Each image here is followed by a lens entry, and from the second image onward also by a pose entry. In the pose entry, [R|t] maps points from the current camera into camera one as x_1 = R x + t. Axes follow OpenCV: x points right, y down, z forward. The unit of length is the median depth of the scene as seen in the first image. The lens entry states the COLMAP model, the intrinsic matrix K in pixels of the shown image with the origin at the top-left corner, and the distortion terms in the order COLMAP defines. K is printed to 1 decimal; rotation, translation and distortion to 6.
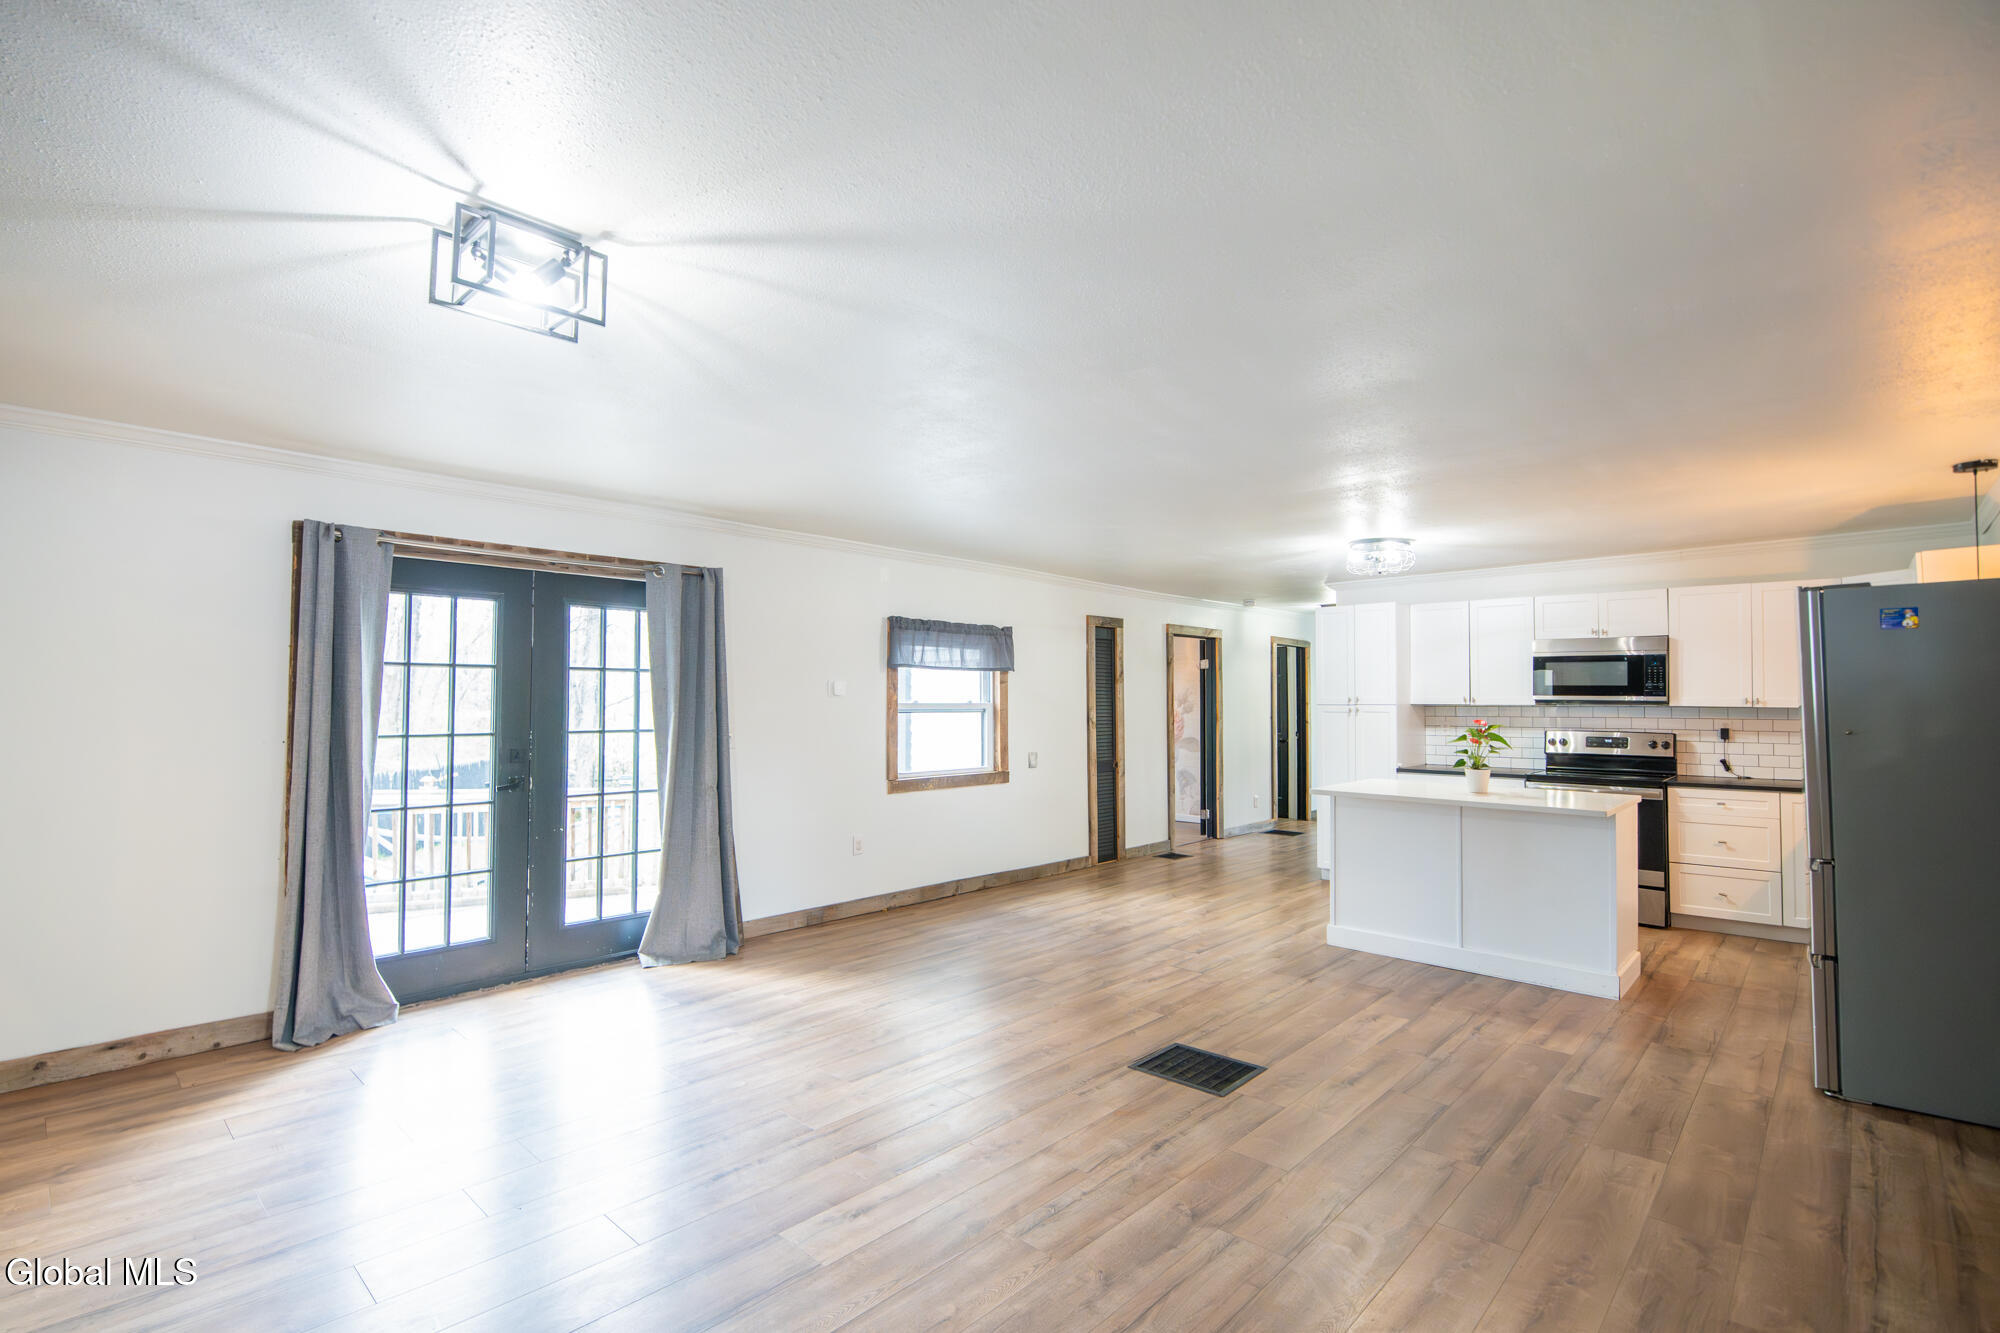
lens RADIAL K [[921.9, 0, 997.4], [0, 921.9, 673.7], [0, 0, 1]] dist [-0.009096, -0.004750]
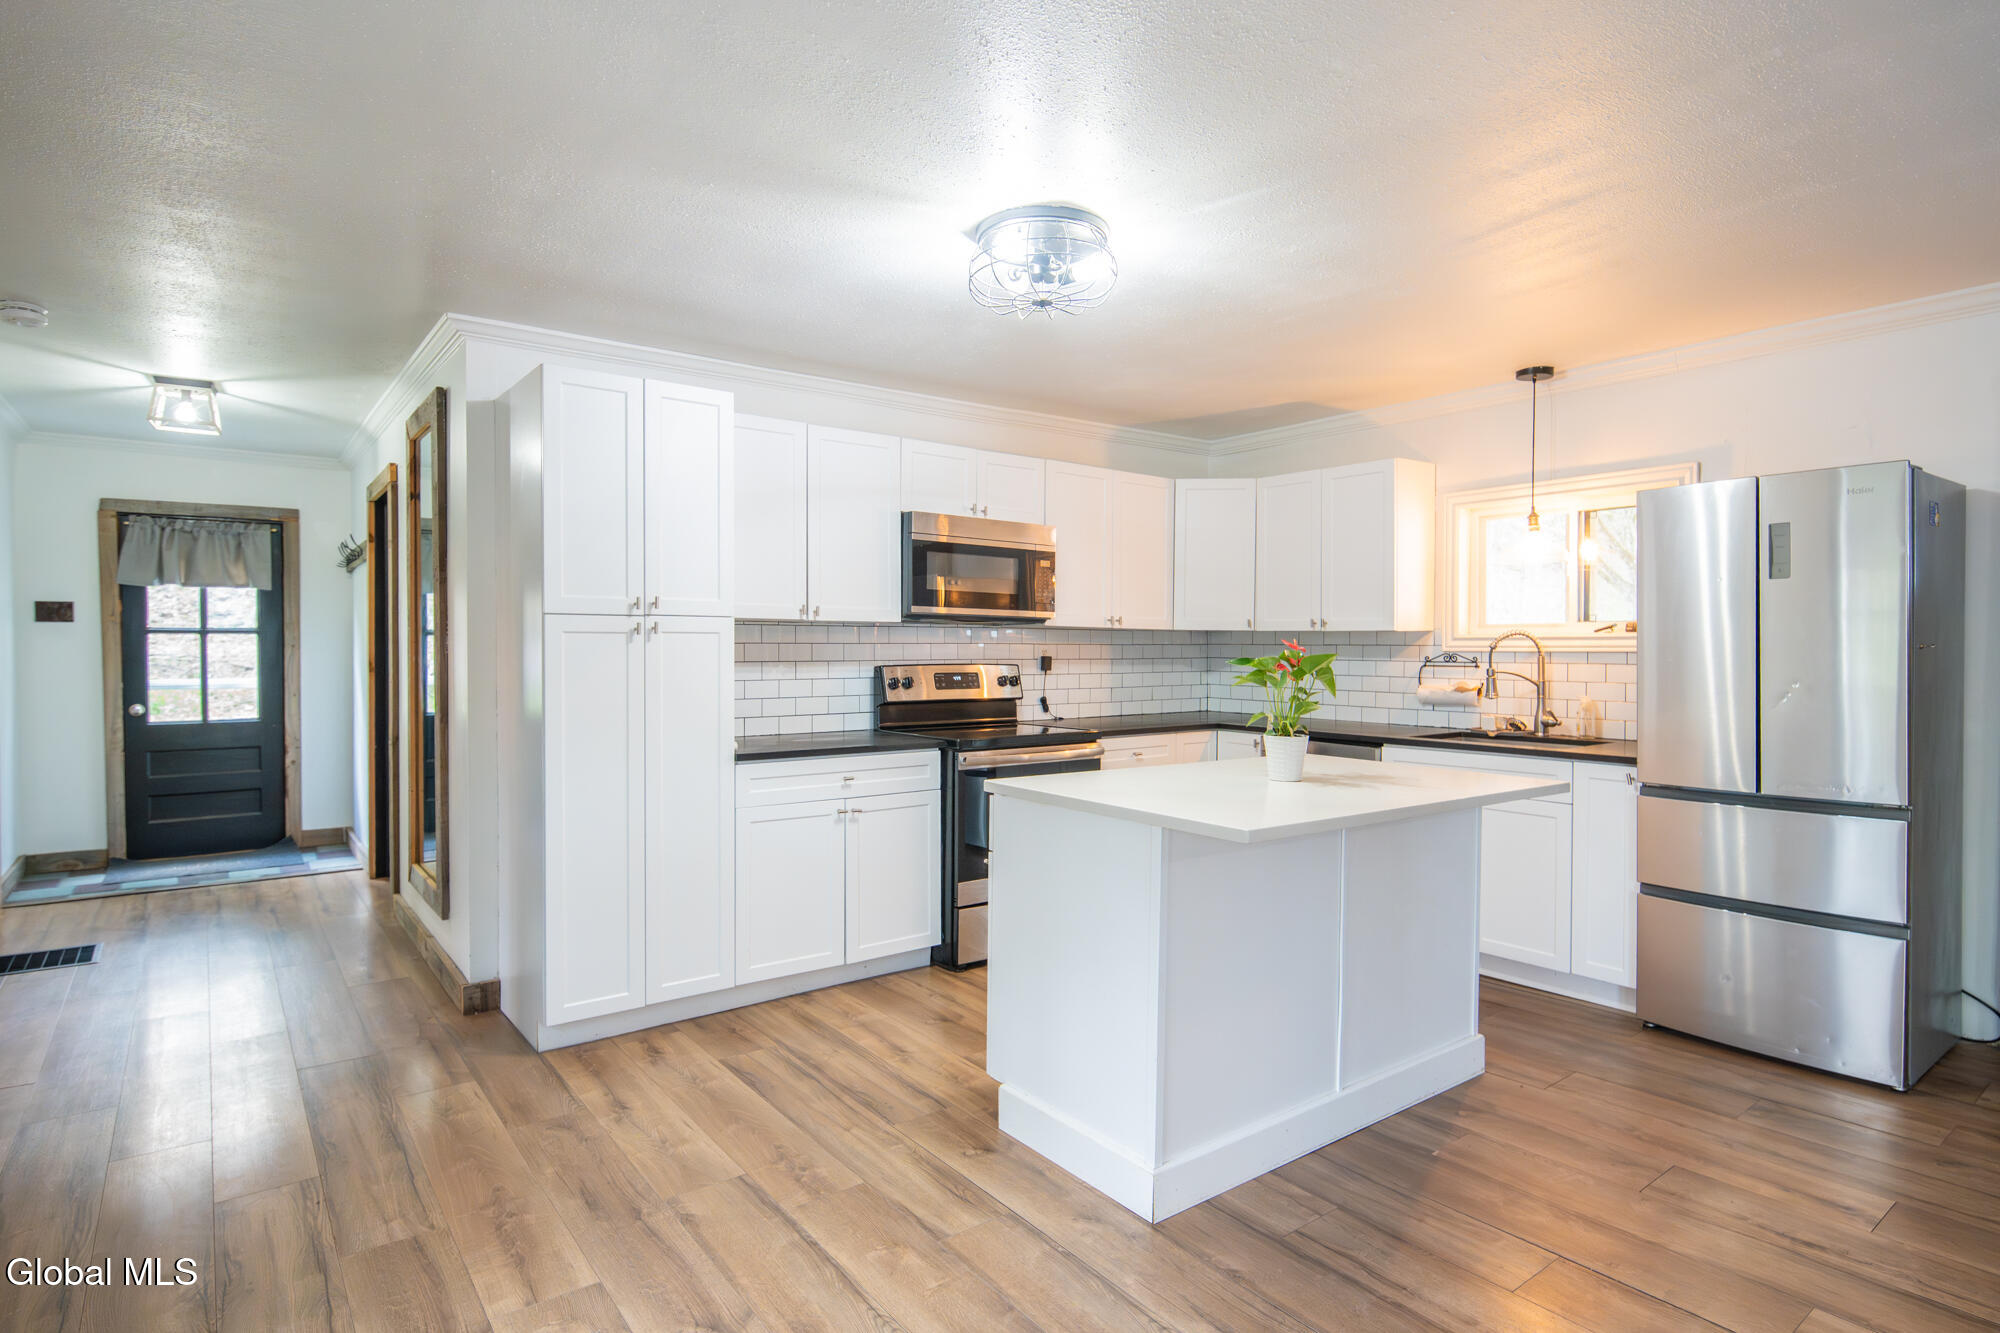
lens RADIAL K [[1044.0, 0, 1011.6], [0, 1044.0, 663.9], [0, 0, 1]] dist [0.005300, -0.007973]
pose [[0.163869, -0.019811, 0.986283, -0.076147], [-0.033779, 0.999099, 0.025681, 0.048265], [-0.985904, -0.037524, 0.163052, 0.956745]]
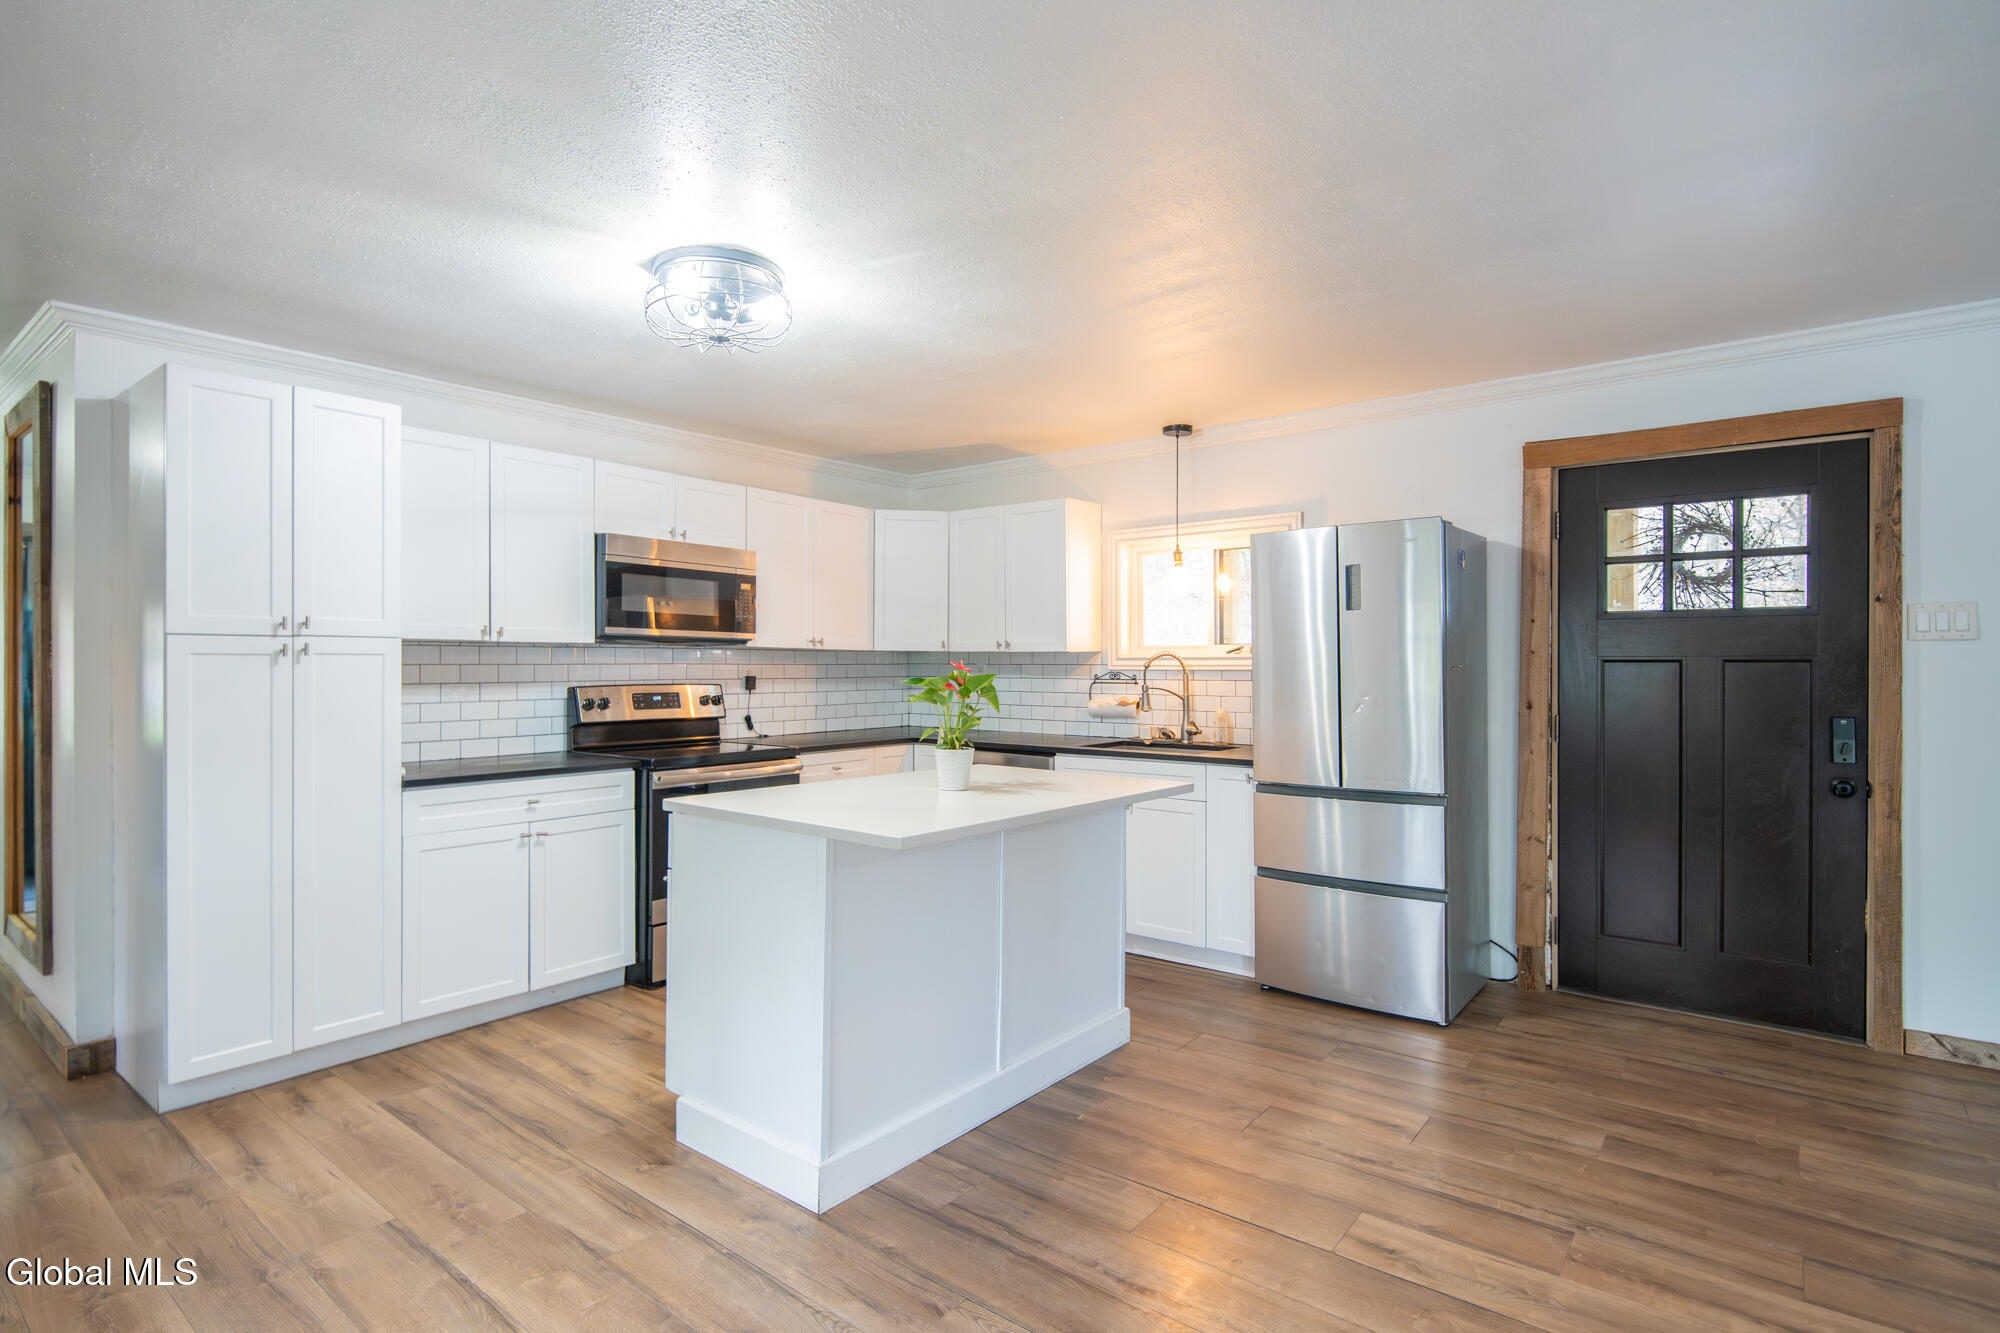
lens RADIAL K [[991.7, 0, 990.4], [0, 991.7, 664.4], [0, 0, 1]] dist [0.006773, -0.010093]
pose [[-0.076339, -0.003119, 0.997077, -0.082484], [-0.032536, 0.999470, 0.000636, 0.045821], [-0.996551, -0.032392, -0.076400, 0.927637]]
